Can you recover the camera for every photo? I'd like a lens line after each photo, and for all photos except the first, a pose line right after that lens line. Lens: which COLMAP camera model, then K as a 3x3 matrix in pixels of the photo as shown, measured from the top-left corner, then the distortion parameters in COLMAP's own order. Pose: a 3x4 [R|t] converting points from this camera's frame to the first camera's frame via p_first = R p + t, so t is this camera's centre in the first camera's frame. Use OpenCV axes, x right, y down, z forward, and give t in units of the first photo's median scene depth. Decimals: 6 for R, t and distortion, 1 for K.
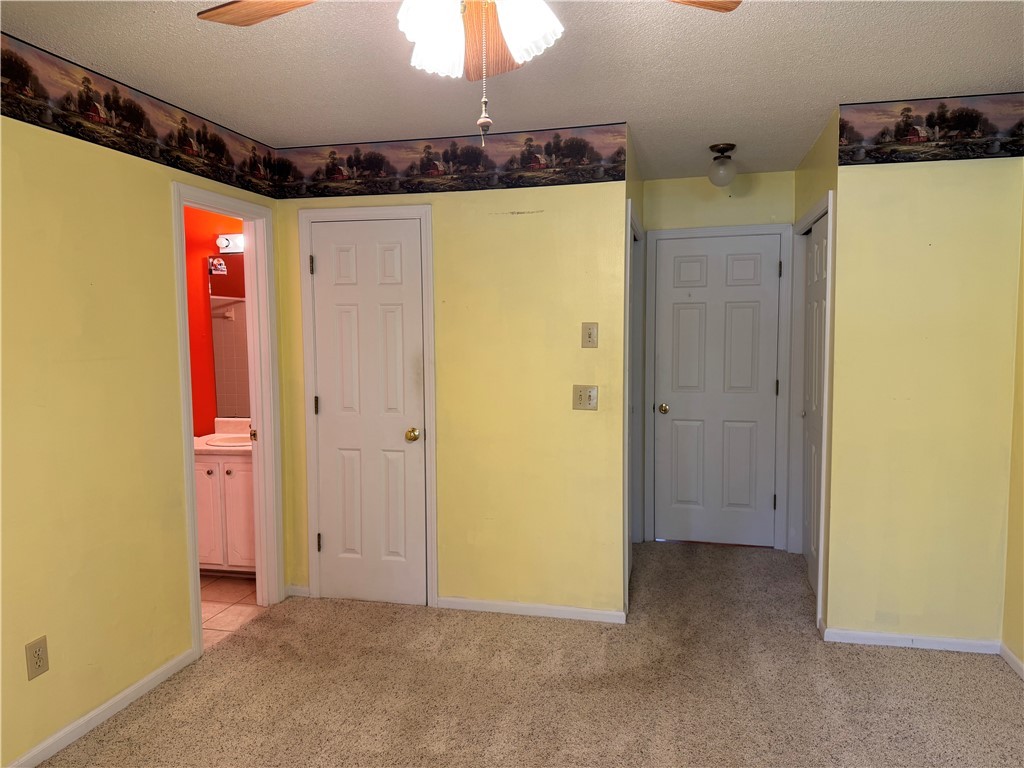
lens RADIAL K [[716.5, 0, 512.0], [0, 716.5, 384.0], [0, 0, 1]] dist [0.000837, 0.000546]
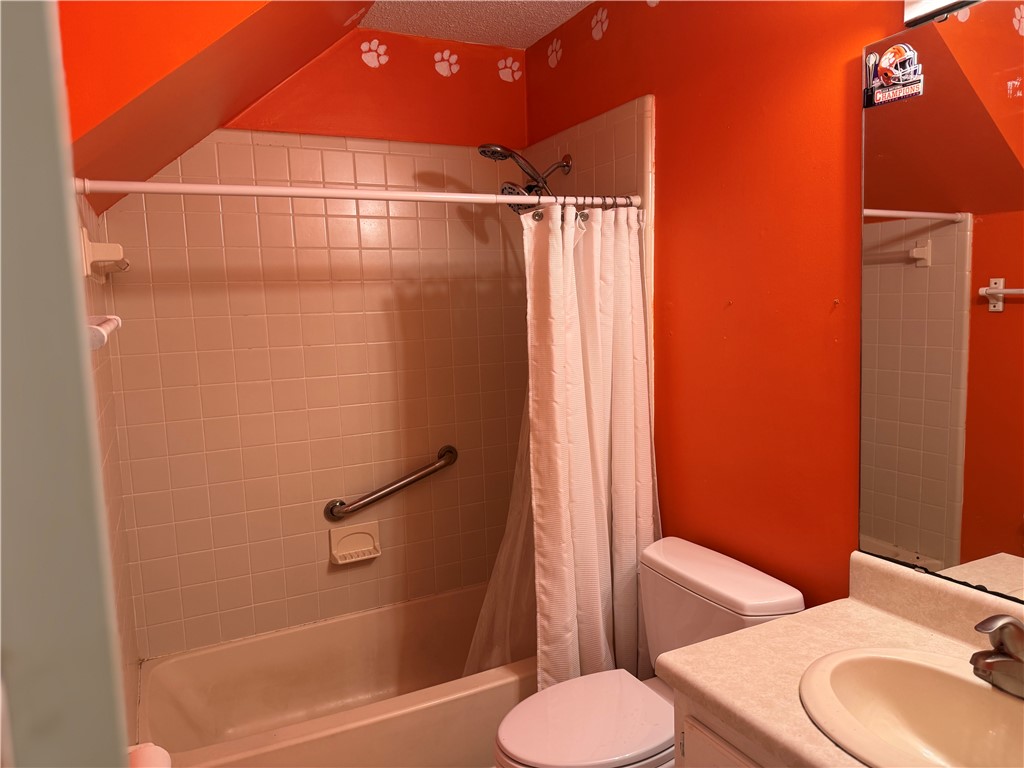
lens RADIAL K [[716.5, 0, 512.0], [0, 716.5, 384.0], [0, 0, 1]] dist [0.000837, 0.000546]
pose [[0.633238, 0.076444, -0.770173, -0.266551], [-0.036327, 0.996949, 0.069085, -0.047425], [0.773104, -0.015769, 0.634083, 0.673984]]
